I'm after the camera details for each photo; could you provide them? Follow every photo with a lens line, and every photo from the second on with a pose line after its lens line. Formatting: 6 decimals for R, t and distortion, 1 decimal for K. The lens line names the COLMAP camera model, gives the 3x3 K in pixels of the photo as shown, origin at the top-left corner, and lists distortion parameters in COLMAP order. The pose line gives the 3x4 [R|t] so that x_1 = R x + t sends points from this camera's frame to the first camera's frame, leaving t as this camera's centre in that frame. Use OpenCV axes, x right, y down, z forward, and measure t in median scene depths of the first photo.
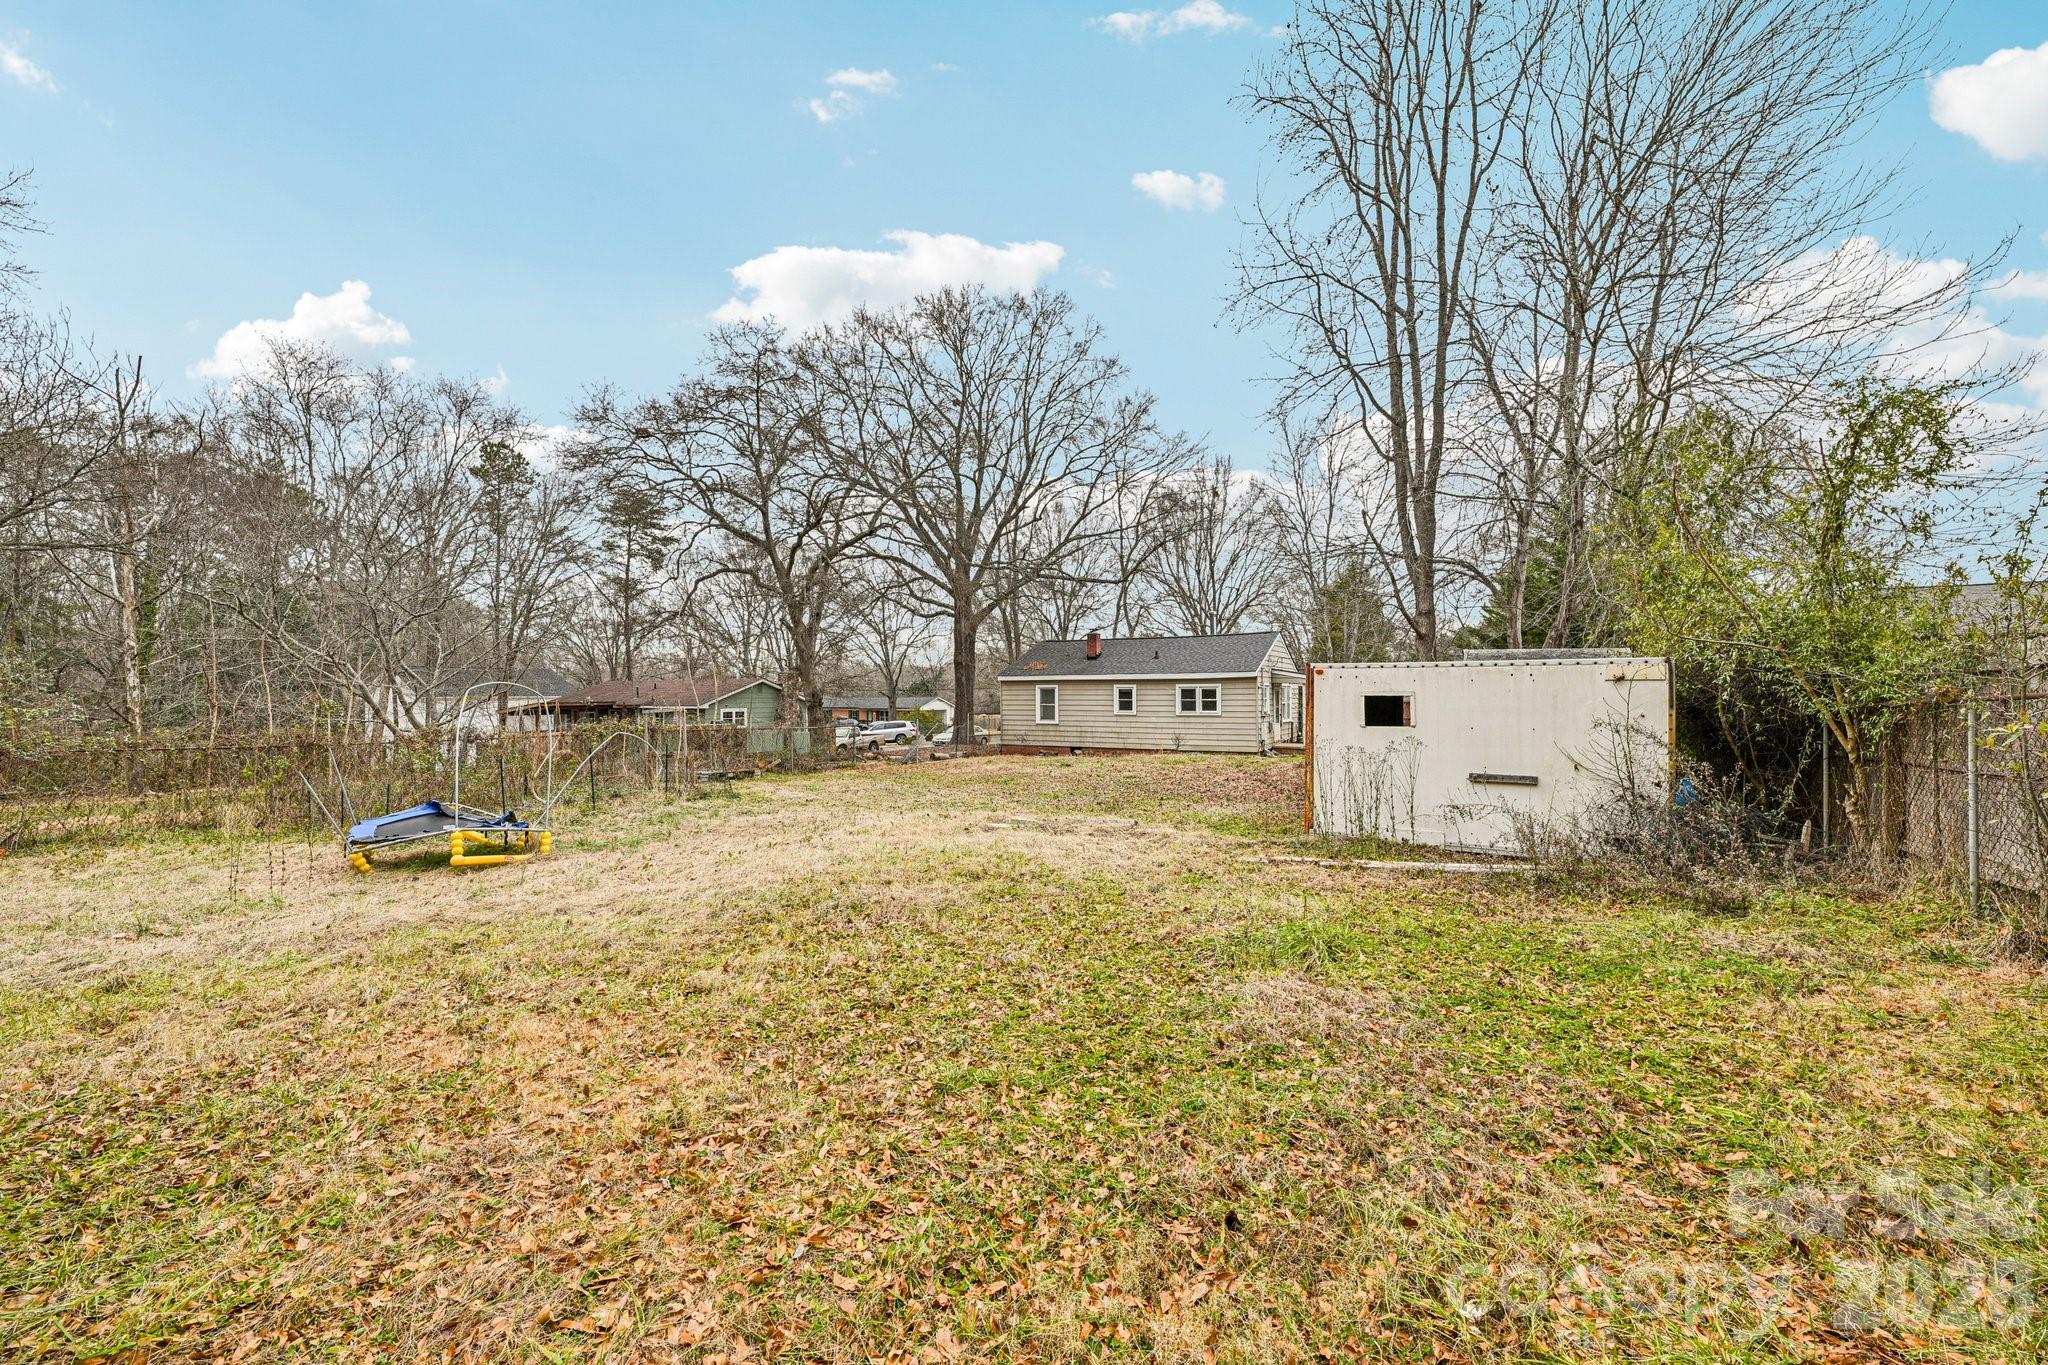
lens RADIAL K [[816.1, 0, 1024.8], [0, 816.1, 692.2], [0, 0, 1]] dist [0.001652, -0.000816]
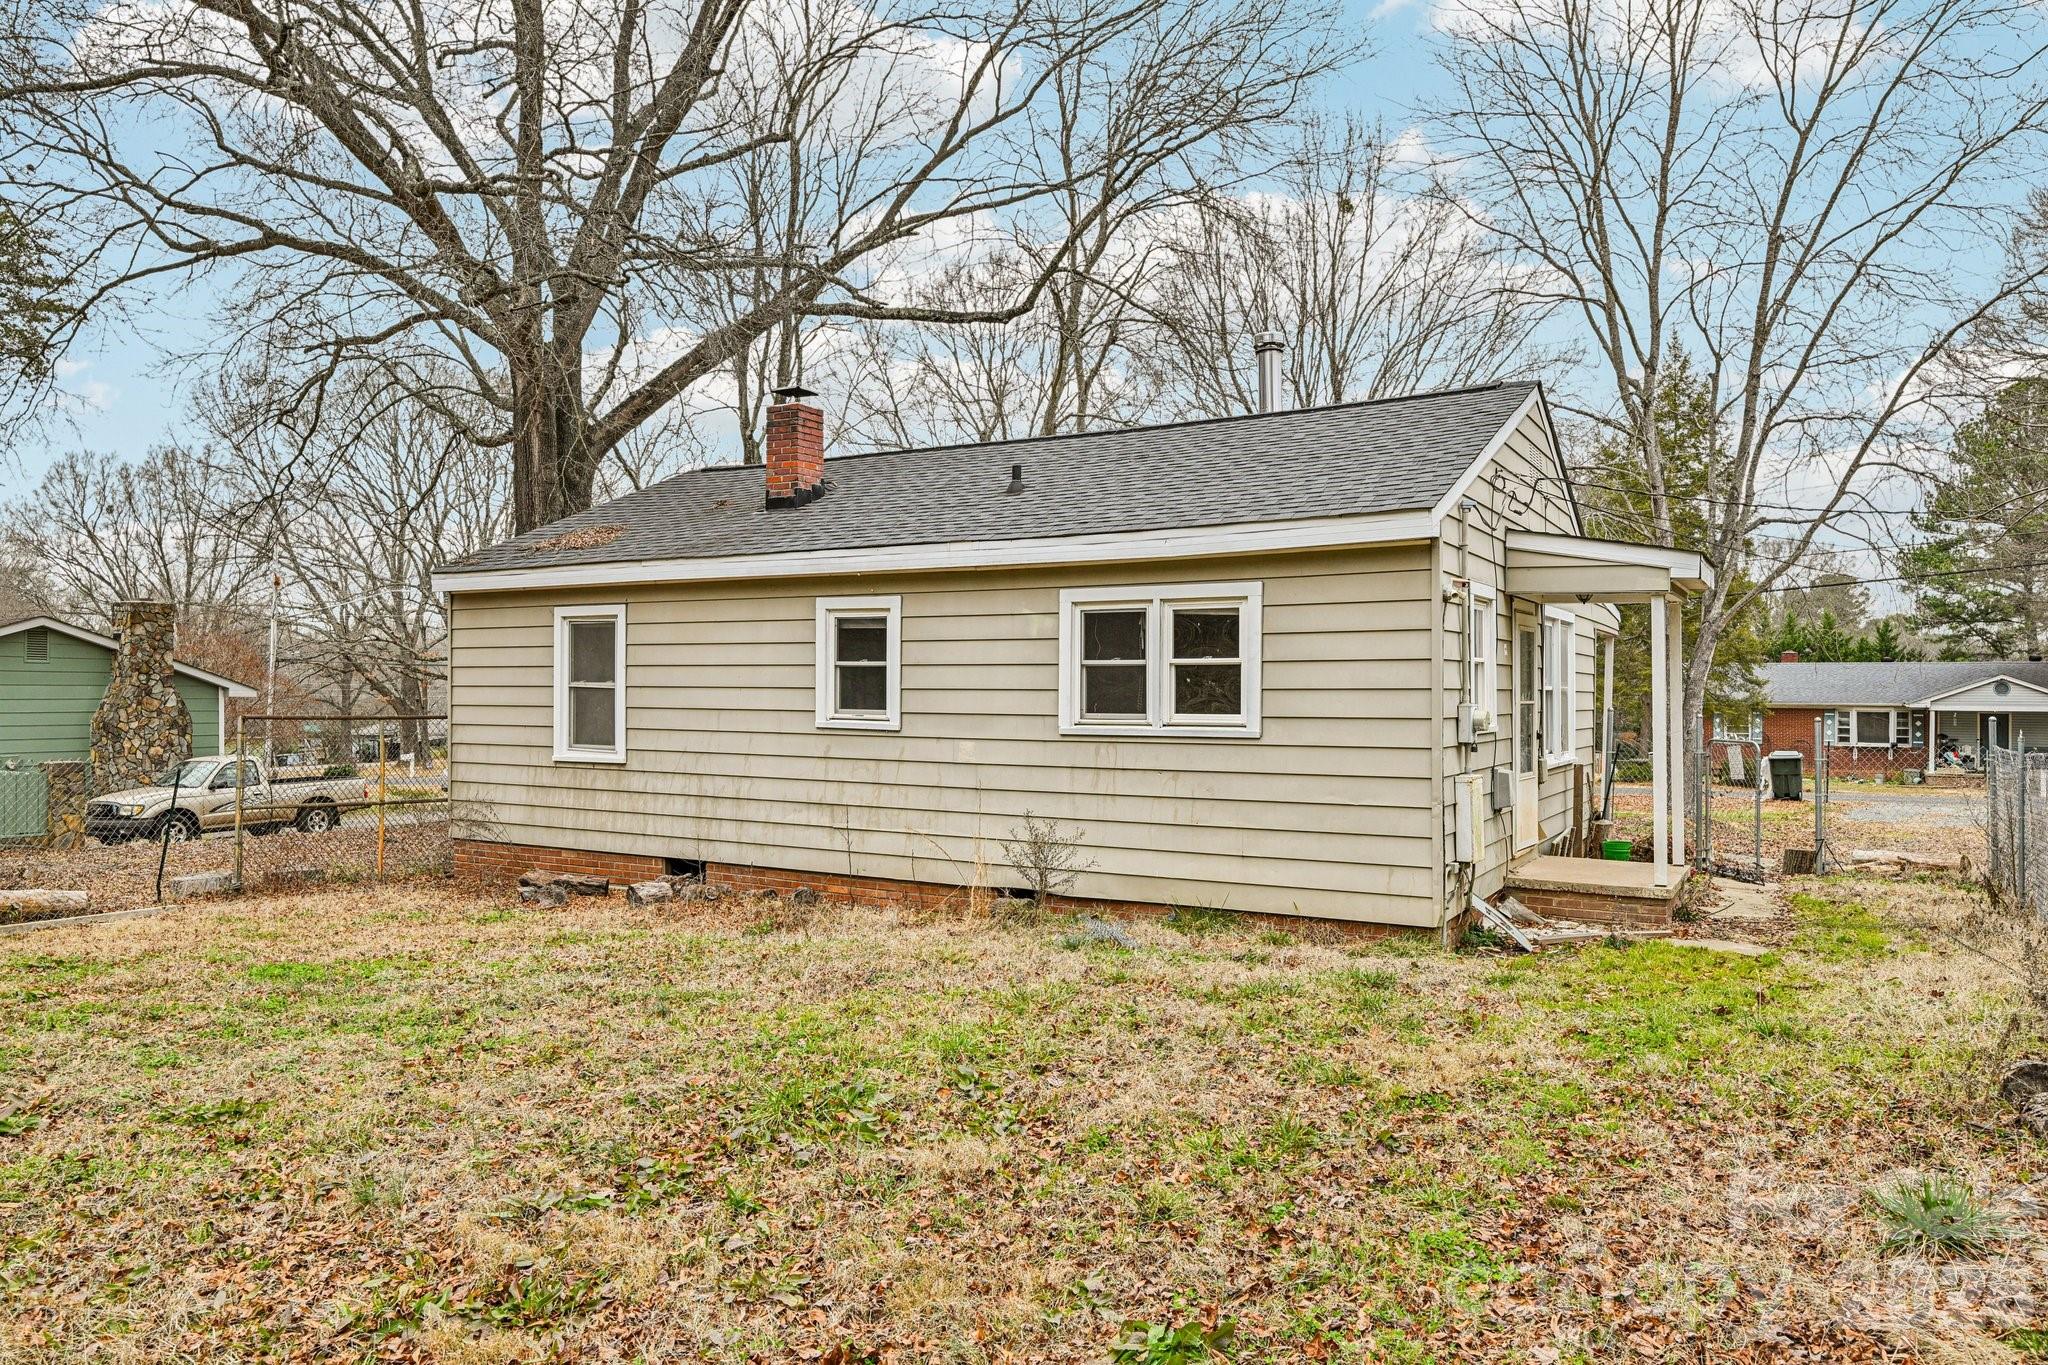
lens RADIAL K [[1414.7, 0, 1023.2], [0, 1414.7, 685.4], [0, 0, 1]] dist [0.000923, -0.000102]
pose [[0.999868, 0.011030, -0.011951, 0.180679], [-0.011109, 0.999917, -0.006588, 0.018207], [0.011878, 0.006720, 0.999907, 0.628599]]
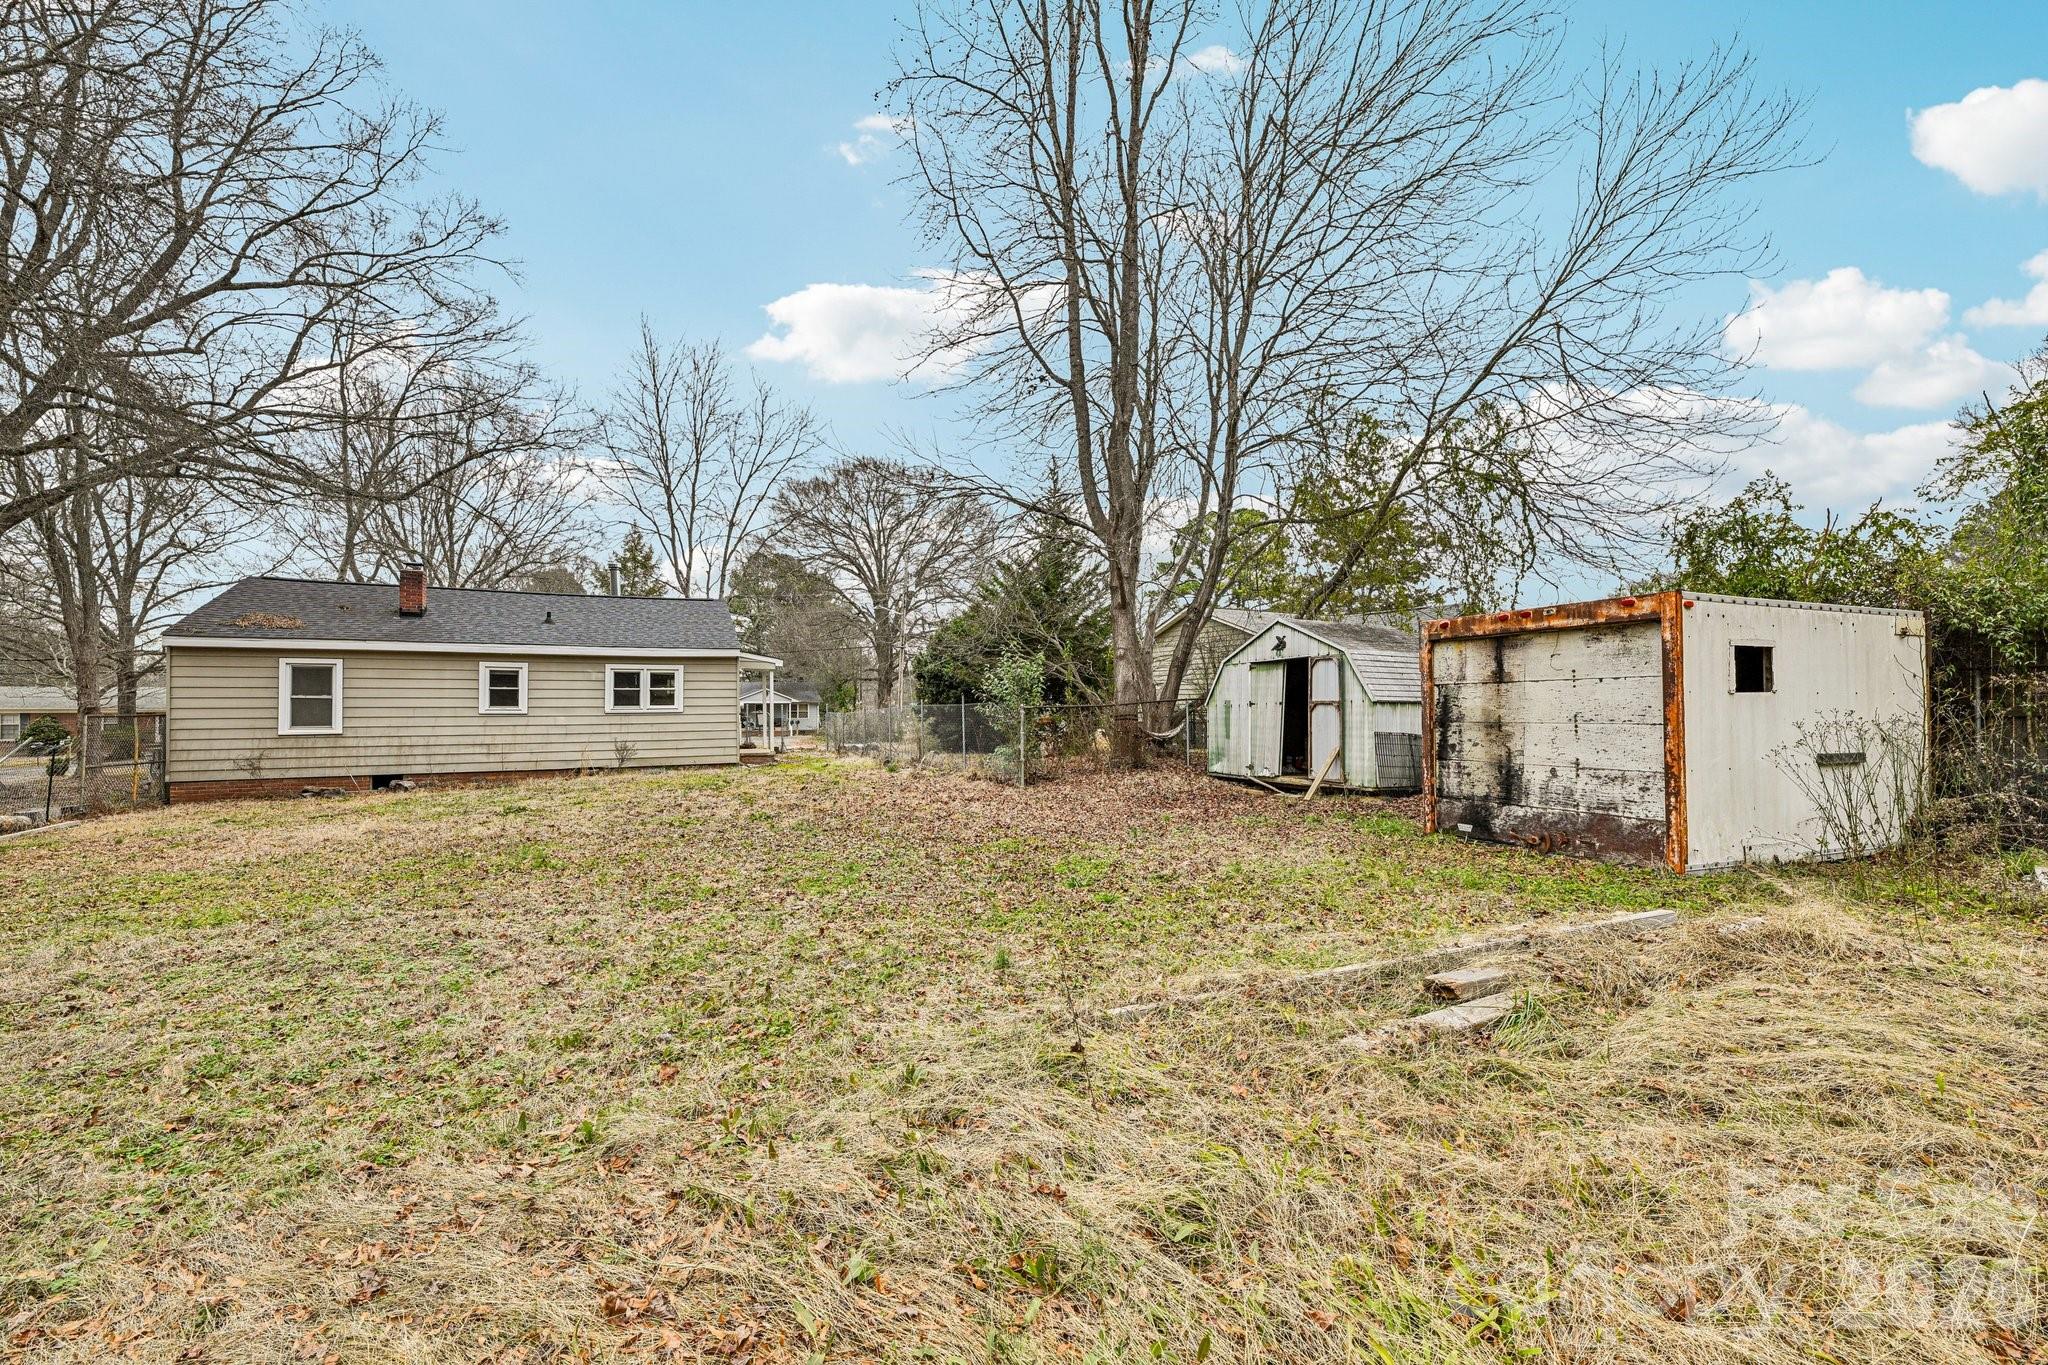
lens RADIAL K [[816.1, 0, 1021.9], [0, 816.1, 699.8], [0, 0, 1]] dist [0.001652, -0.000816]
pose [[0.581918, 0.000708, 0.813247, -0.144627], [-0.003131, 0.999994, 0.001370, 0.016181], [-0.813241, -0.003344, 0.581917, 0.365511]]
